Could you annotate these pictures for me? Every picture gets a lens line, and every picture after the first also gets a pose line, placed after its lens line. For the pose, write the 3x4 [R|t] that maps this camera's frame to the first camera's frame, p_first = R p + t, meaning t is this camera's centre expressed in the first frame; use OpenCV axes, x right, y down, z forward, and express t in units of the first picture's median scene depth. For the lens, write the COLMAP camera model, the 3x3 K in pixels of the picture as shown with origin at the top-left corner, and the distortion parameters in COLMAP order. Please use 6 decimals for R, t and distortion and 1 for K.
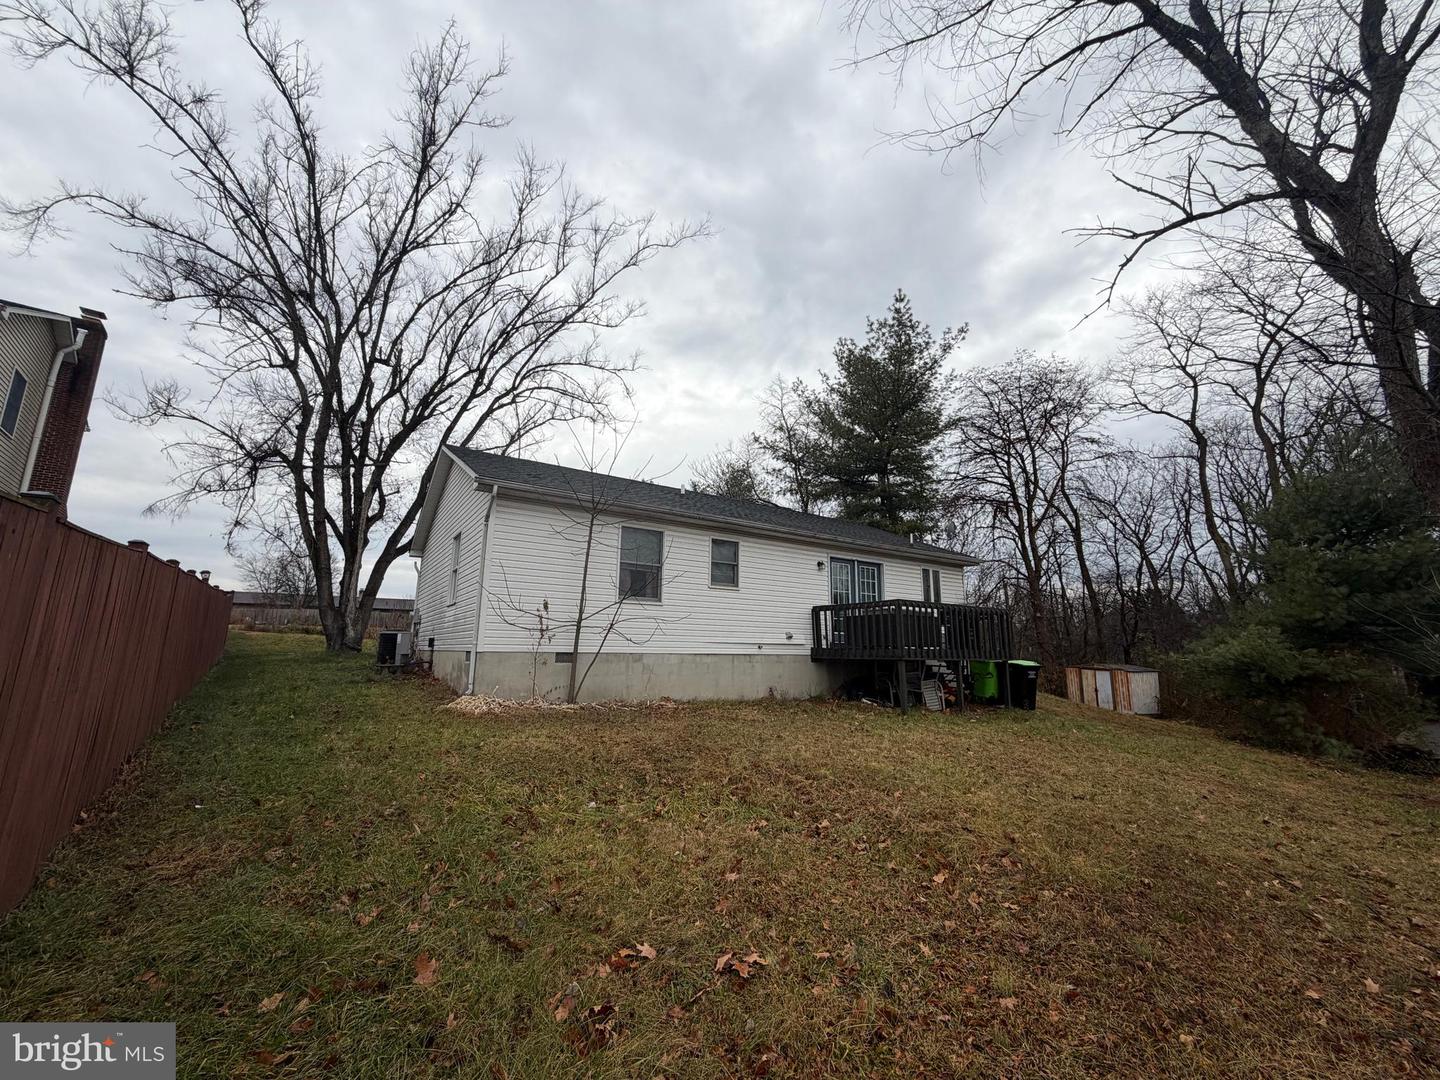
lens RADIAL K [[578.3, 0, 718.2], [0, 578.3, 539.0], [0, 0, 1]] dist [-0.001423, 0.000284]
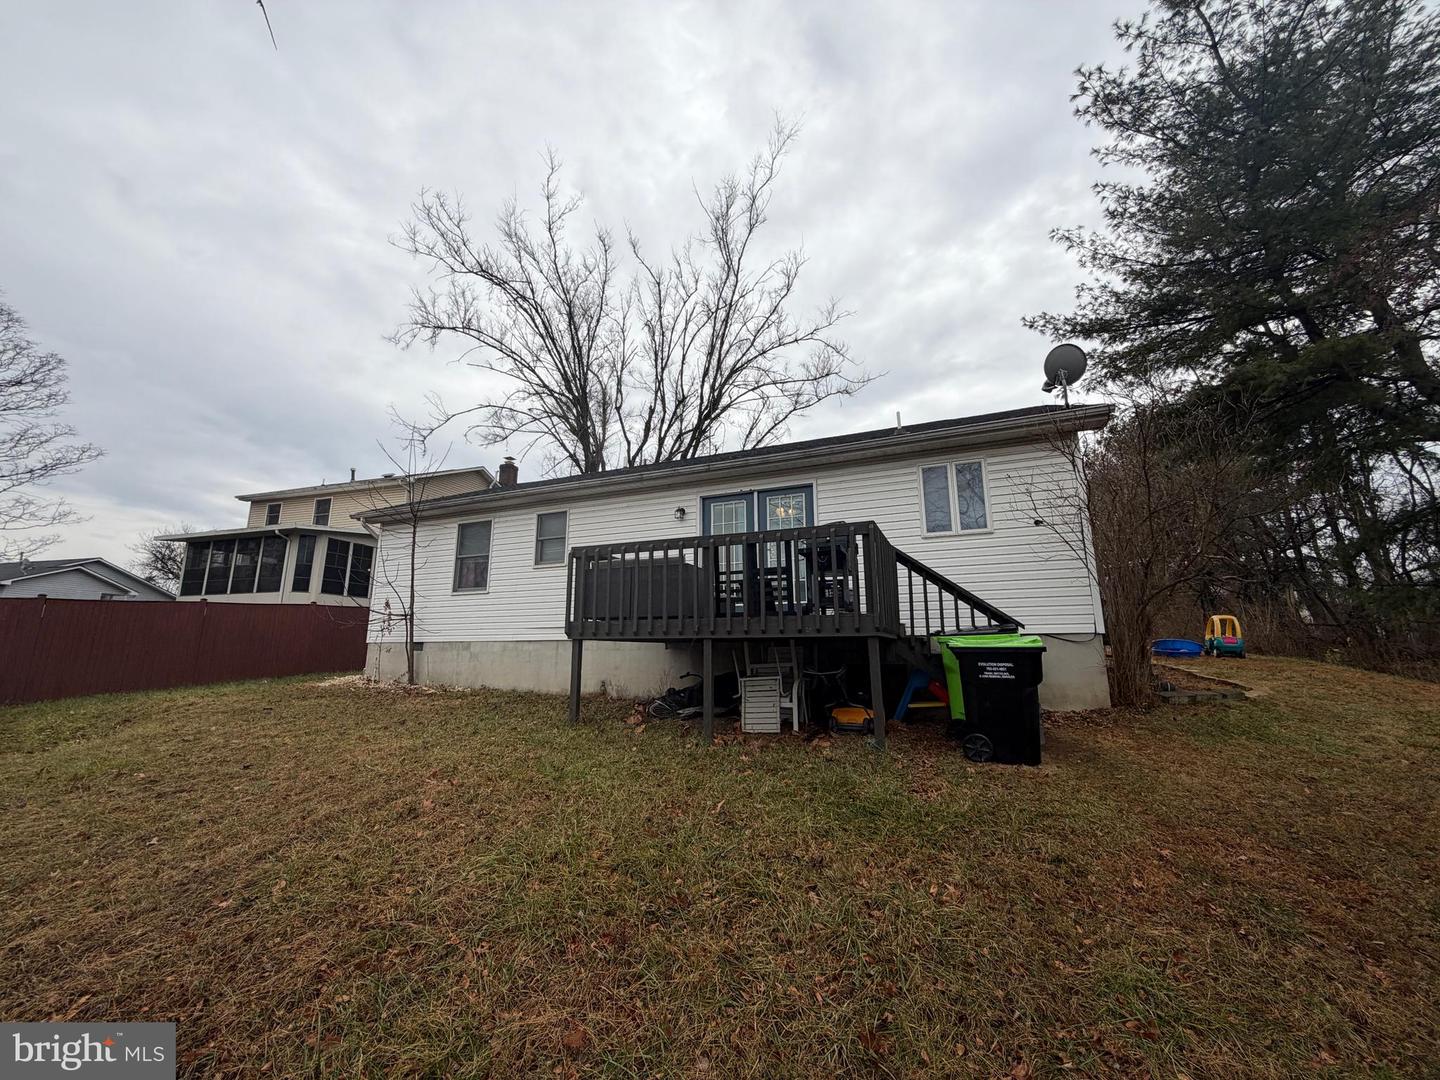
lens RADIAL K [[578.3, 0, 718.2], [0, 578.3, 539.0], [0, 0, 1]] dist [-0.001423, 0.000284]
pose [[0.536933, -0.150828, -0.830033, 0.958229], [0.184593, 0.981051, -0.058860, 0.154768], [0.823182, -0.121614, 0.554600, 0.784546]]
